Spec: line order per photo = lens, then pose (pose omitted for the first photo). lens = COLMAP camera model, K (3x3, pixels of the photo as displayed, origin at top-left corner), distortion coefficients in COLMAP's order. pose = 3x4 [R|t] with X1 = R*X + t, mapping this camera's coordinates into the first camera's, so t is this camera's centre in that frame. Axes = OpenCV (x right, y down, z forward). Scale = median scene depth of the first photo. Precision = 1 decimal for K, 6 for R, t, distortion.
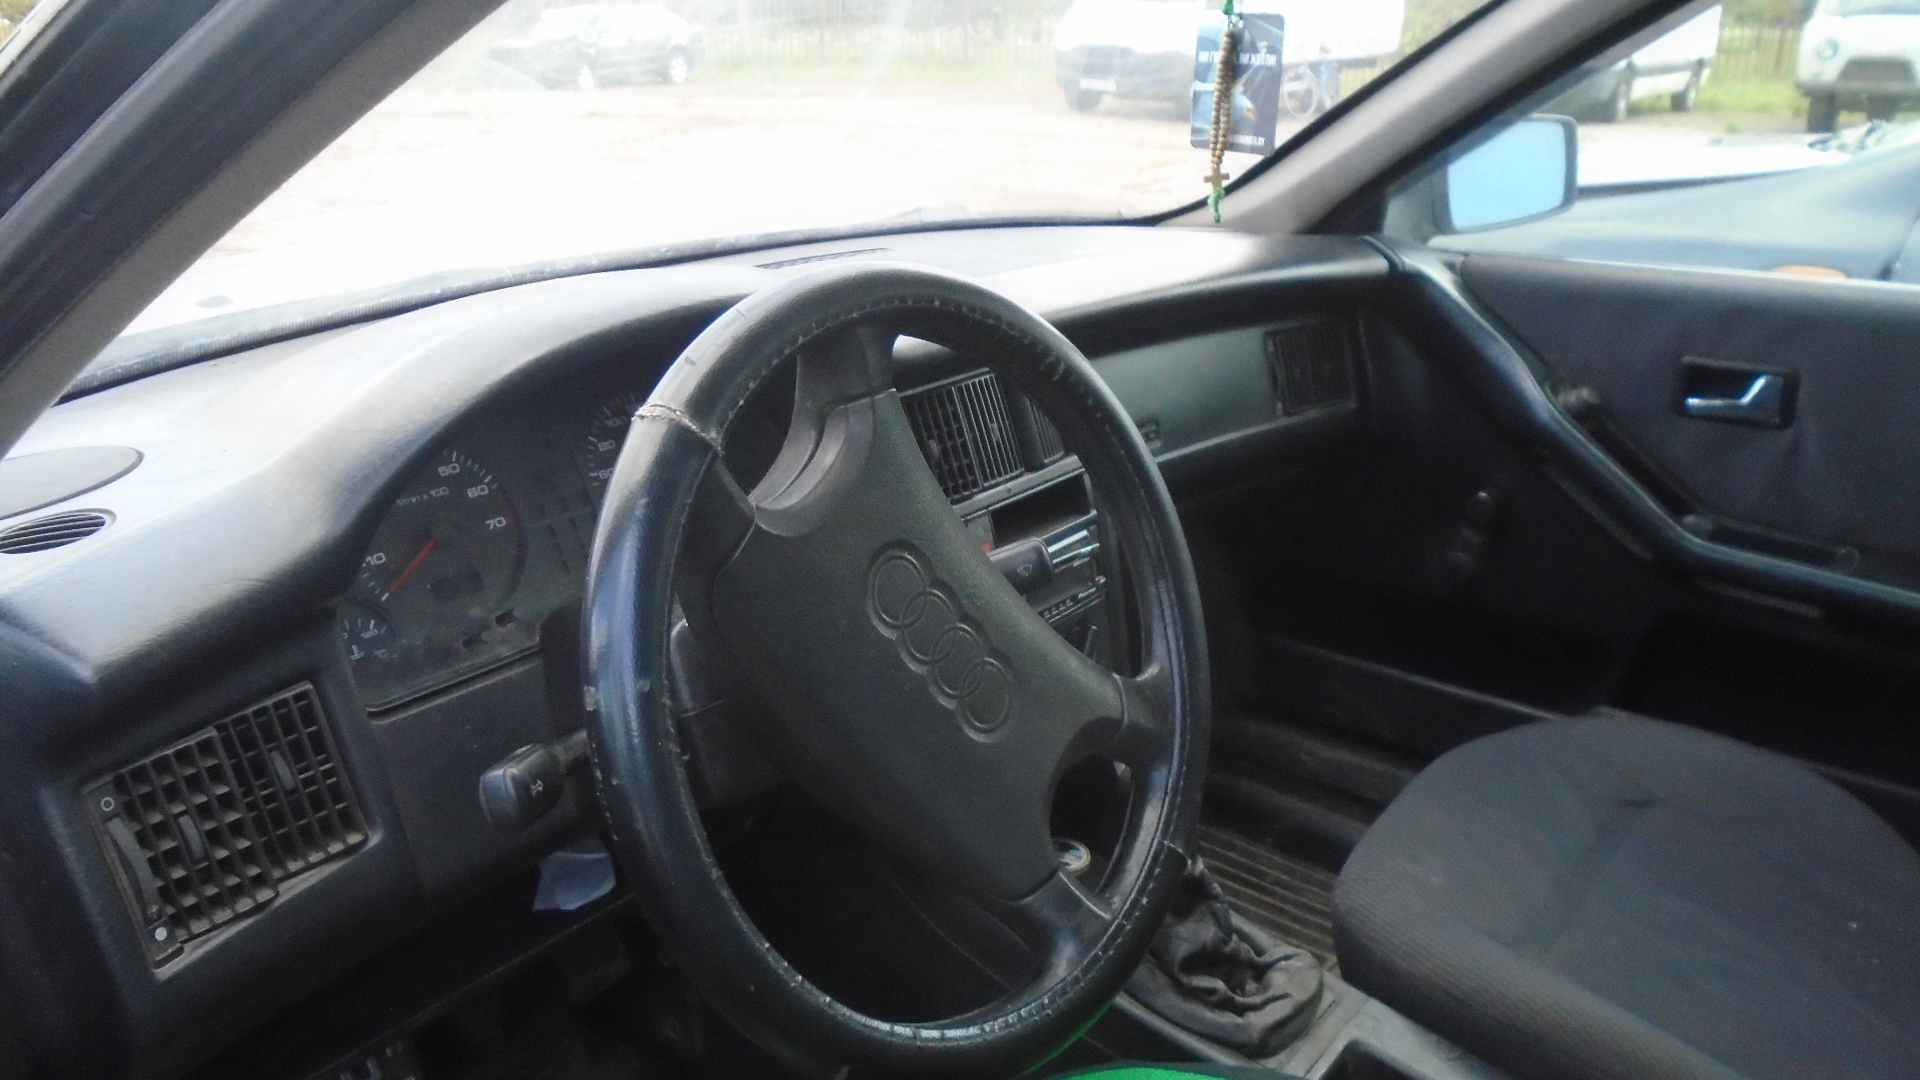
lens RADIAL K [[1435.1, 0, 964.9], [0, 1435.1, 526.2], [0, 0, 1]] dist [-0.010035, -0.001650]
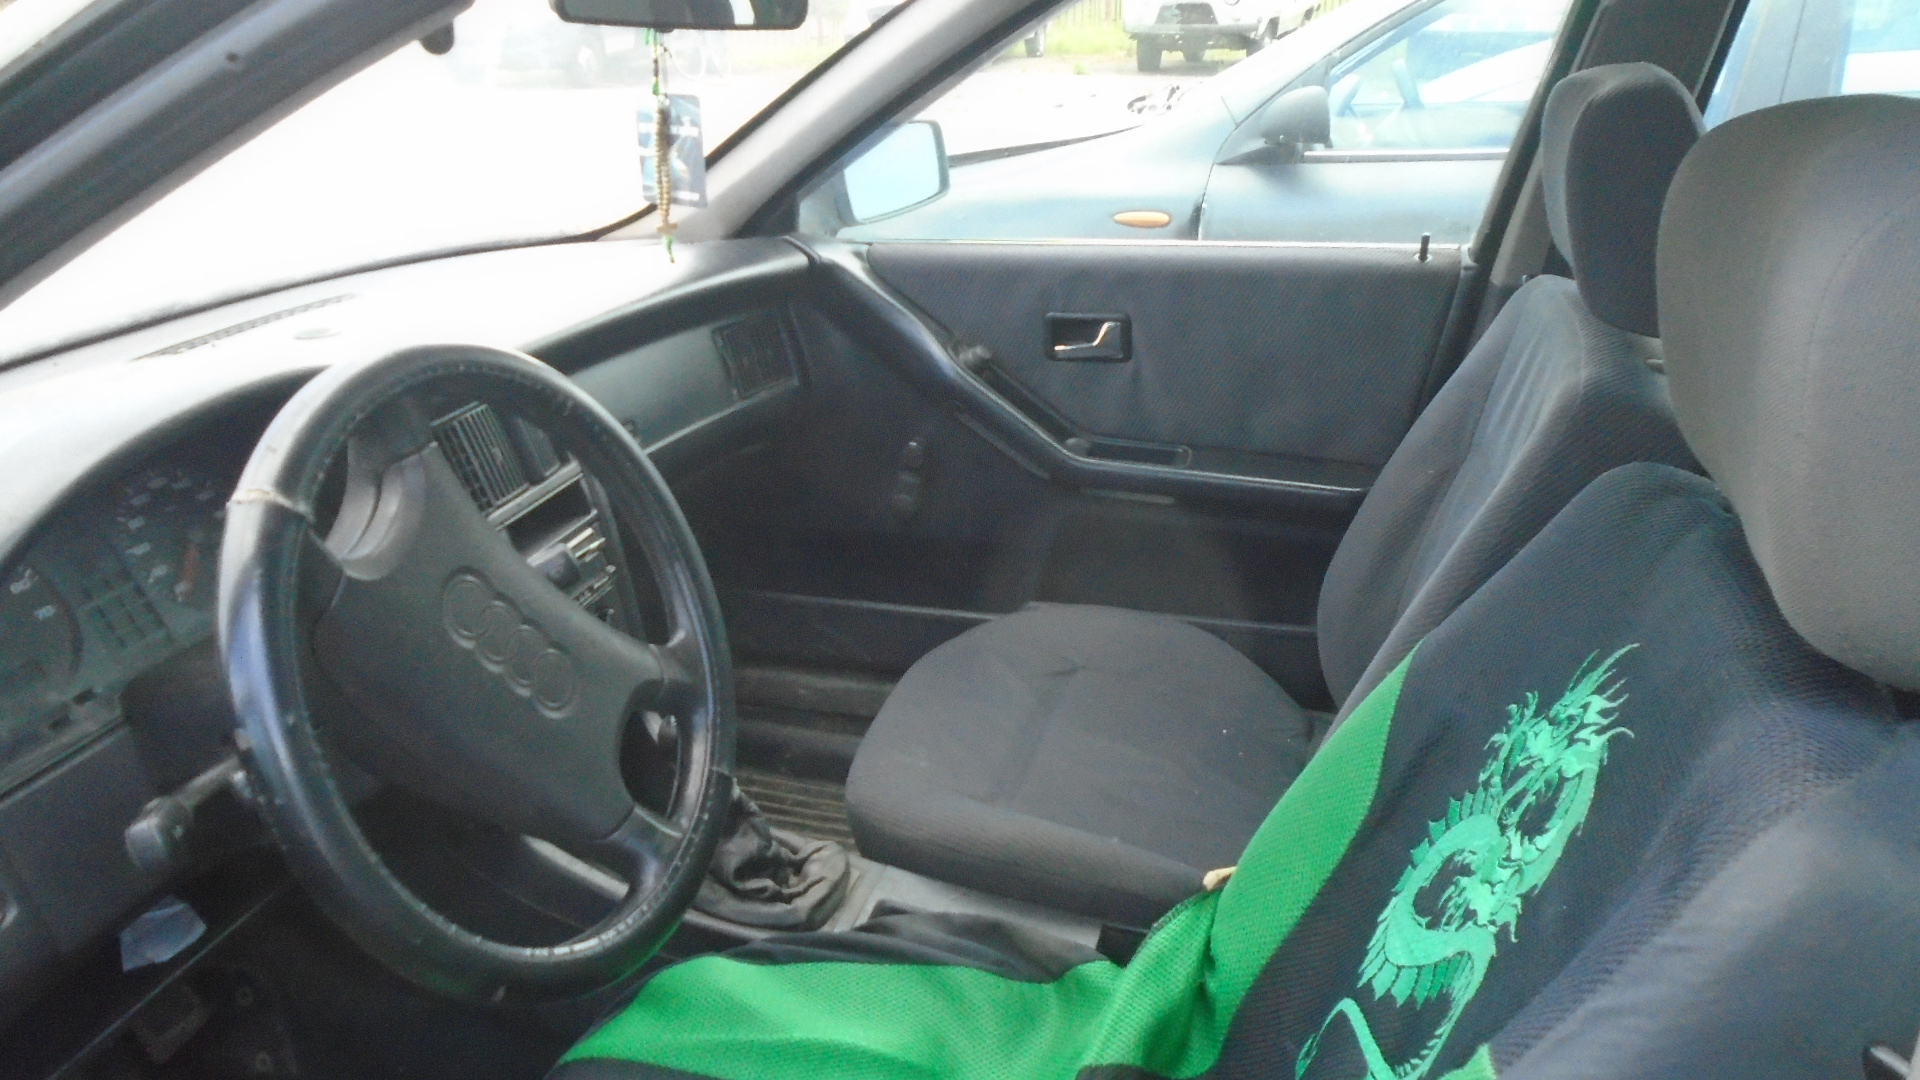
lens RADIAL K [[1435.1, 0, 964.9], [0, 1435.1, 526.2], [0, 0, 1]] dist [-0.010035, -0.001650]
pose [[0.919693, -0.156458, 0.360118, -0.056180], [0.147134, 0.987677, 0.053348, -0.017019], [-0.364027, 0.003922, 0.931380, -0.181369]]
